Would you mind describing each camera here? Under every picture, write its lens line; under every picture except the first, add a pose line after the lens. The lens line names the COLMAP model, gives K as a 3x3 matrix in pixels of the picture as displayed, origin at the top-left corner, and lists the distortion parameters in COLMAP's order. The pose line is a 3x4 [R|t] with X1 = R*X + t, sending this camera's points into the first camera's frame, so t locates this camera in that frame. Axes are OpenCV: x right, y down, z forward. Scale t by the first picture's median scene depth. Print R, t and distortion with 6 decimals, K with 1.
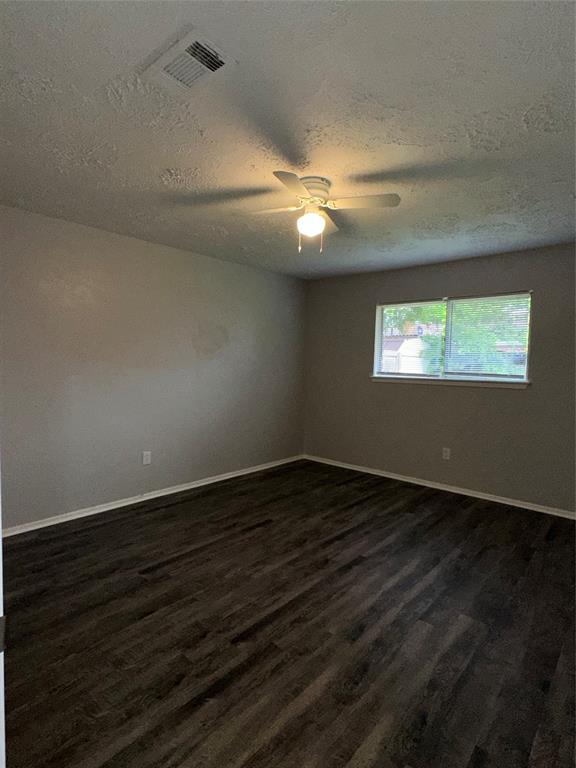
lens RADIAL K [[401.9, 0, 288.0], [0, 401.9, 384.0], [0, 0, 1]] dist [-0.001611, -0.000225]
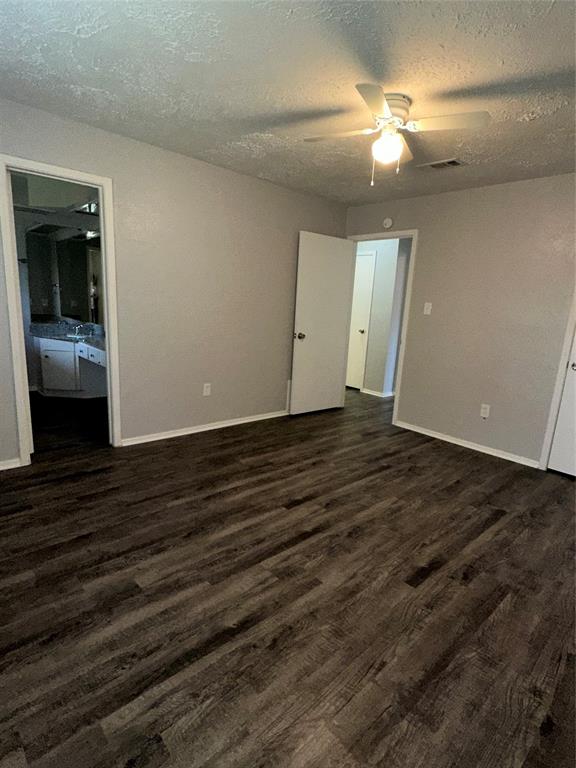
lens RADIAL K [[401.9, 0, 288.0], [0, 401.9, 384.0], [0, 0, 1]] dist [-0.001611, -0.000225]
pose [[-0.991186, -0.101596, 0.085025, 0.141777], [-0.076434, 0.962753, 0.259355, -0.086212], [-0.108207, 0.250570, -0.962032, 1.936494]]
